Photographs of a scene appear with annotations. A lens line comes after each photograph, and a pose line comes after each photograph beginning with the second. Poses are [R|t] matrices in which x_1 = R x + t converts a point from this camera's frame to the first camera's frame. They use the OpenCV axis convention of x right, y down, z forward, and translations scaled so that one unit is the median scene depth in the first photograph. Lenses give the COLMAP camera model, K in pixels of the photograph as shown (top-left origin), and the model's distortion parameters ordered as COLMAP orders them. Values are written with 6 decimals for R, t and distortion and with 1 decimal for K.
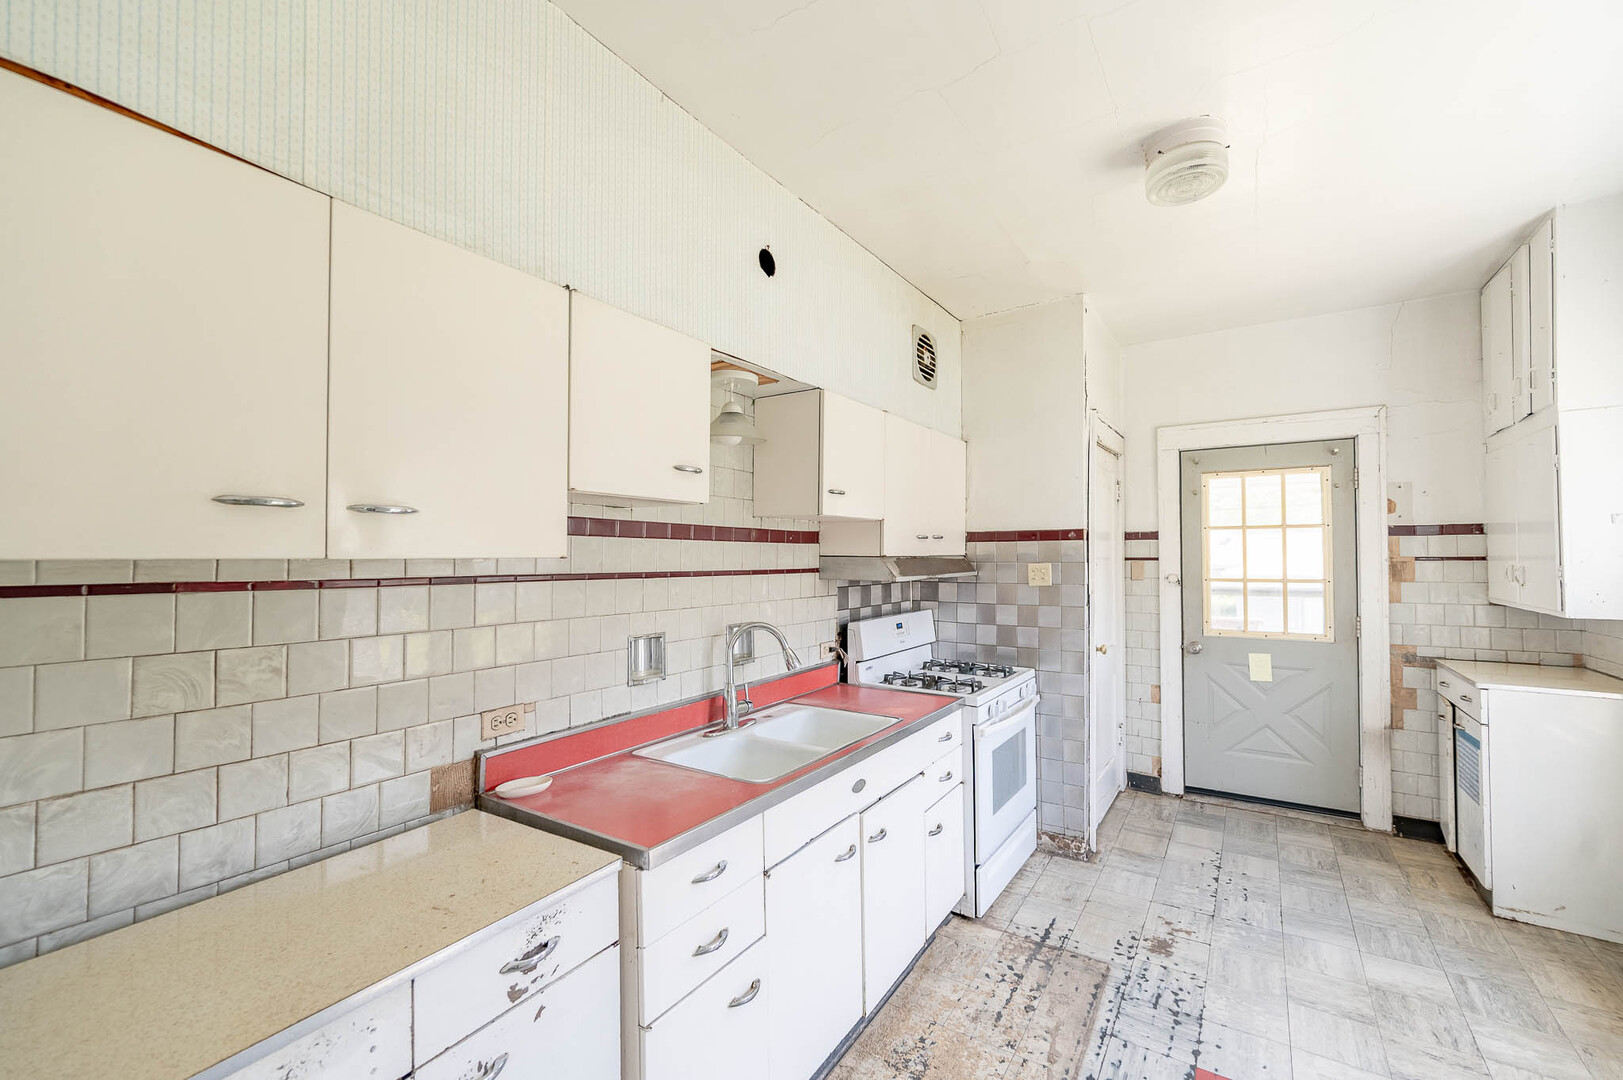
lens RADIAL K [[687.7, 0, 811.5], [0, 687.7, 540.0], [0, 0, 1]] dist [0.001083, 0.000092]
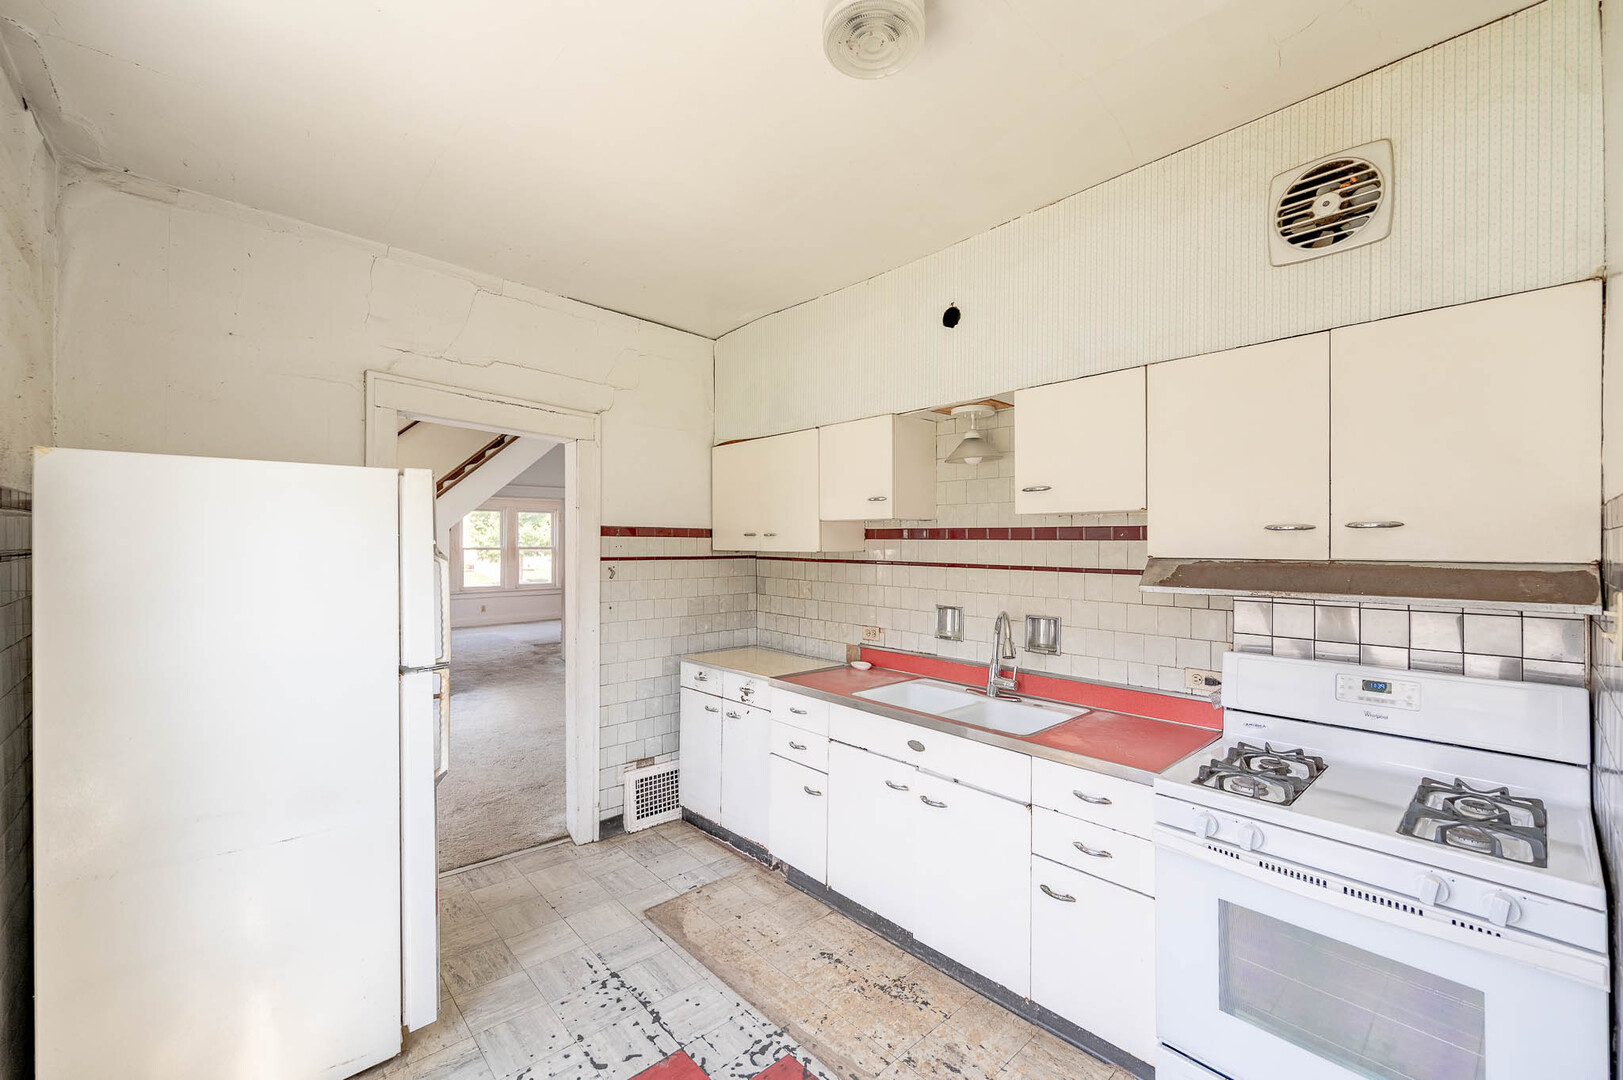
lens RADIAL K [[655.8, 0, 810.1], [0, 655.8, 545.9], [0, 0, 1]] dist [-0.007874, 0.000080]
pose [[-0.271631, -0.000715, -0.962401, 1.137225], [0.017013, 0.999840, -0.005545, 0.011608], [0.962251, -0.017880, -0.271575, 1.062218]]
